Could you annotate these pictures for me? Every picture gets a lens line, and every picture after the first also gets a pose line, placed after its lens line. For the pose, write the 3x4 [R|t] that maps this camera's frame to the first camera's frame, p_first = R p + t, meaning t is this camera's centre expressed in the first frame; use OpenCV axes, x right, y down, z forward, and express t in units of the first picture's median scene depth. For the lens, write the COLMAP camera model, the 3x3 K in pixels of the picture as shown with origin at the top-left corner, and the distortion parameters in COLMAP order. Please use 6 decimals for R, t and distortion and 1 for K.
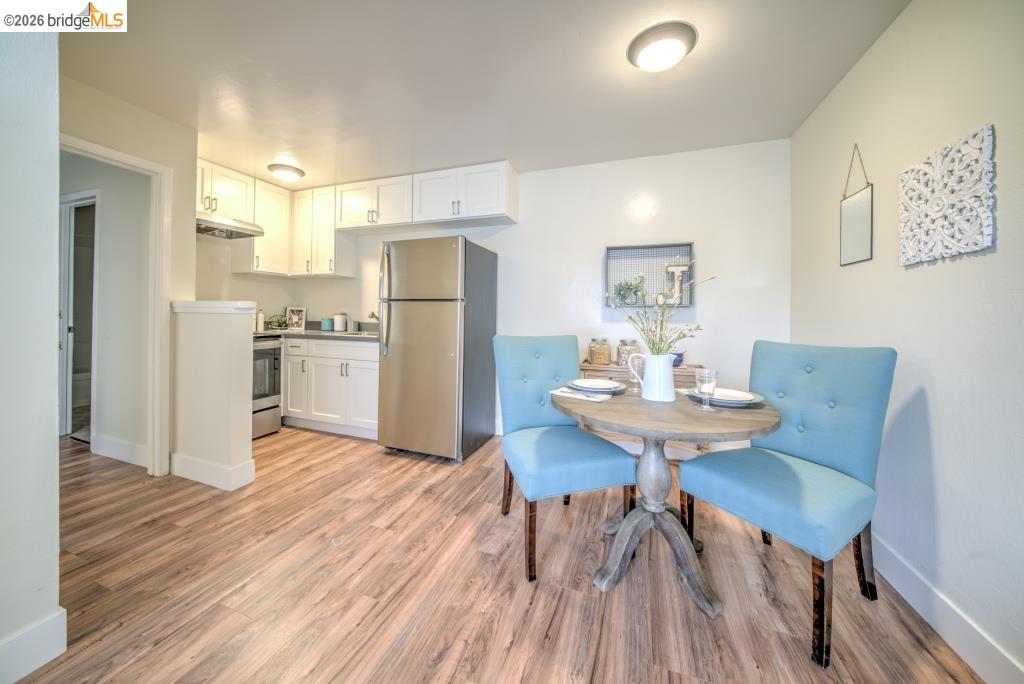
lens RADIAL K [[361.8, 0, 496.8], [0, 361.8, 310.2], [0, 0, 1]] dist [-0.009348, 0.000143]
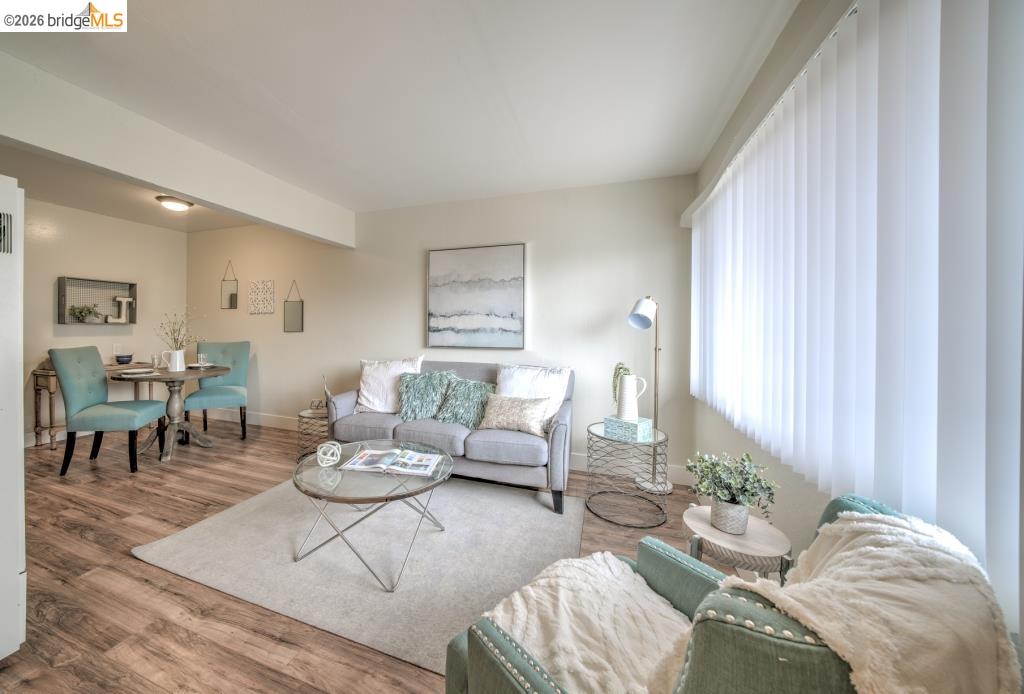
lens RADIAL K [[371.4, 0, 453.0], [0, 371.4, 327.4], [0, 0, 1]] dist [-0.001103, -0.000016]
pose [[0.021563, -0.012521, 0.999689, -0.960339], [-0.016224, 0.999786, 0.012872, -0.037857], [-0.999636, -0.016497, 0.021355, -0.379202]]
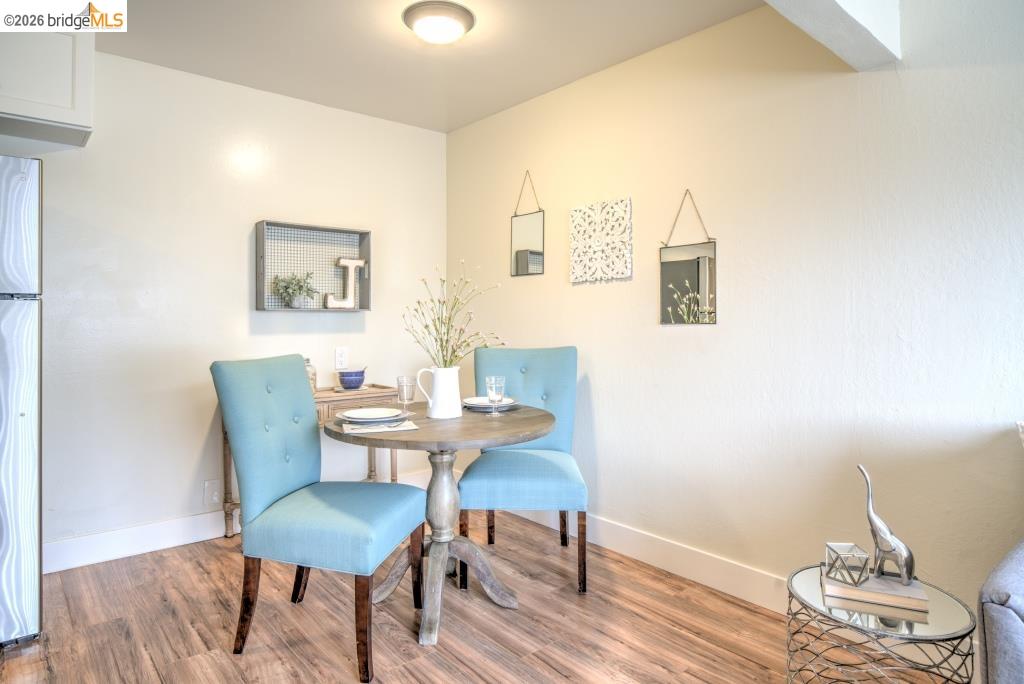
lens RADIAL K [[599.2, 0, 509.4], [0, 599.2, 319.0], [0, 0, 1]] dist [-0.003144, -0.000981]
pose [[0.481617, -0.009145, 0.876334, -0.441575], [-0.001344, 0.999937, 0.011173, -0.008063], [-0.876381, -0.006559, 0.481574, 0.078210]]
